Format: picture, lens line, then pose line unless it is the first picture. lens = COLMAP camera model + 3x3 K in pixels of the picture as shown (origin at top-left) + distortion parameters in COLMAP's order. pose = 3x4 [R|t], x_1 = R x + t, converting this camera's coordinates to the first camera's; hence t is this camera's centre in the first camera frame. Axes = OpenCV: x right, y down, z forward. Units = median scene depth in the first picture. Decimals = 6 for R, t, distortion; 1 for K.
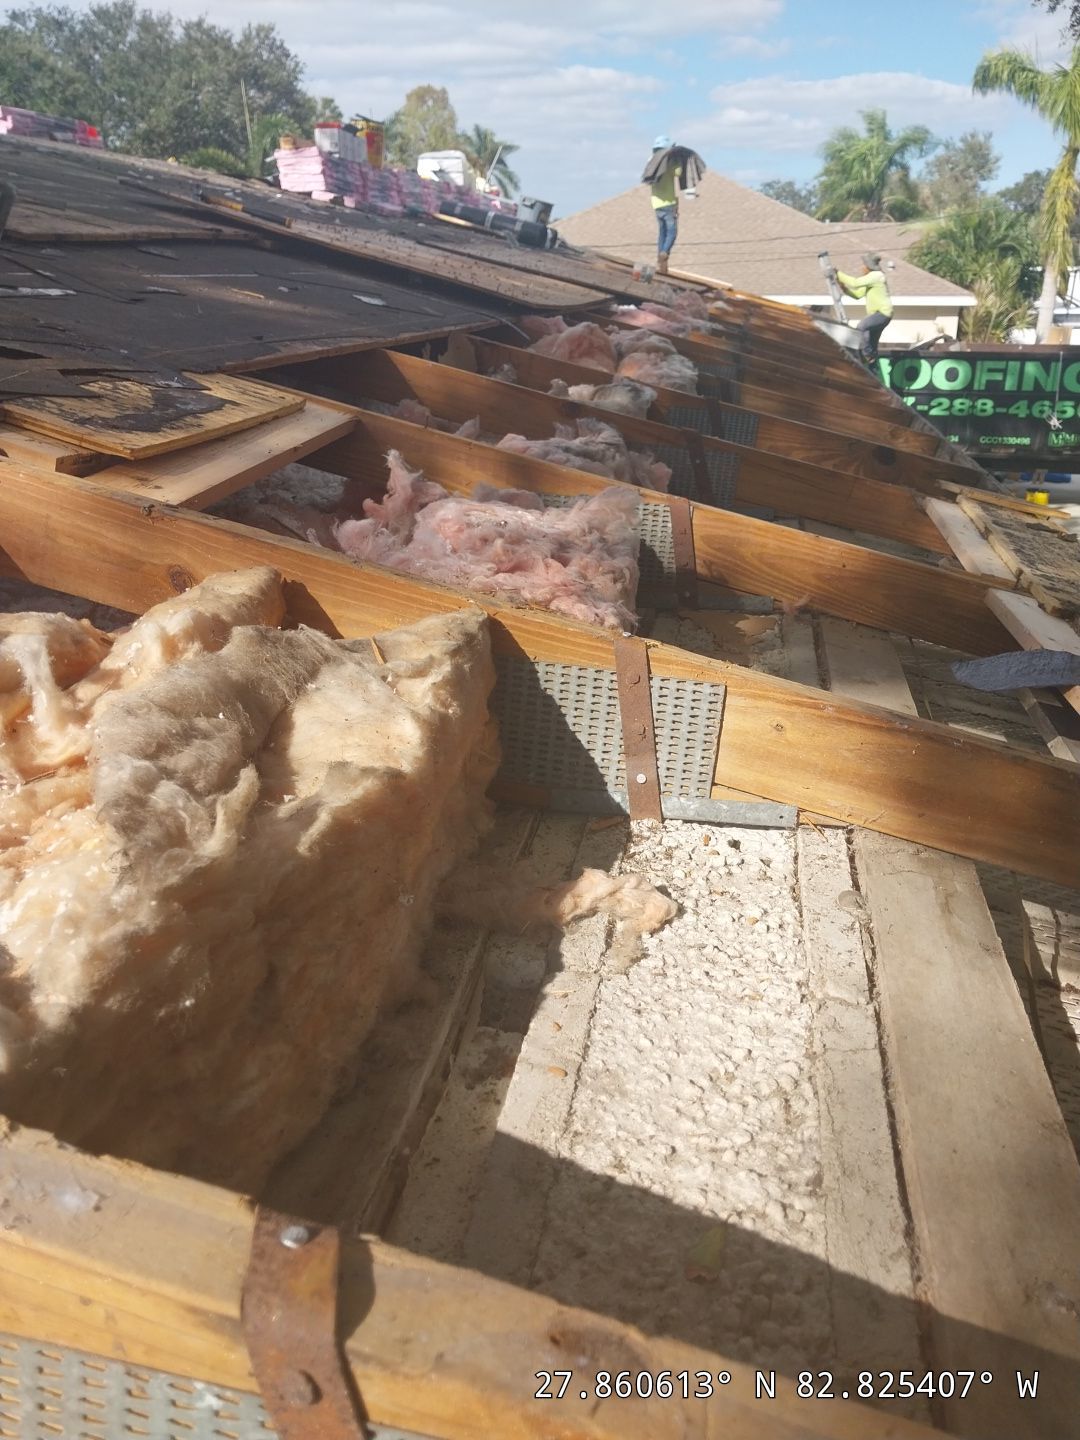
lens RADIAL K [[1107.6, 0, 534.5], [0, 1107.6, 738.5], [0, 0, 1]] dist [-0.035242, 0.005606]
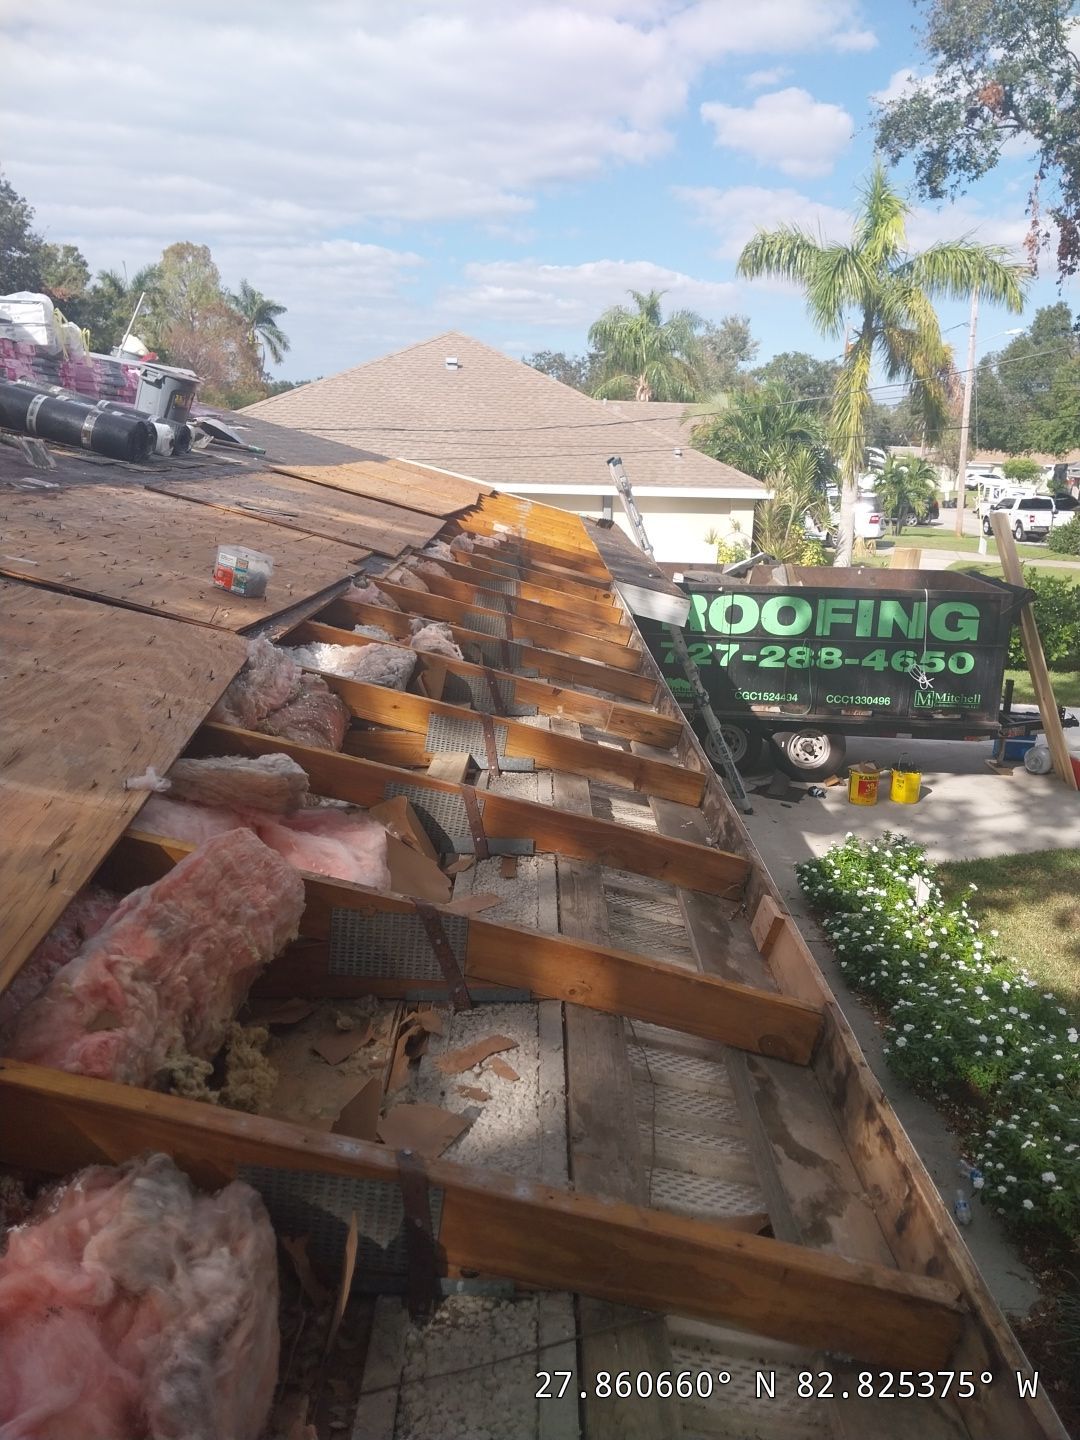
lens RADIAL K [[1107.2, 0, 540.0], [0, 1107.2, 720.0], [0, 0, 1]] dist [0.048973, -0.111314]
pose [[0.981250, -0.015232, 0.192135, 0.066809], [0.043191, 0.988898, -0.142182, -0.157898], [-0.187837, 0.147815, 0.971014, 0.301029]]
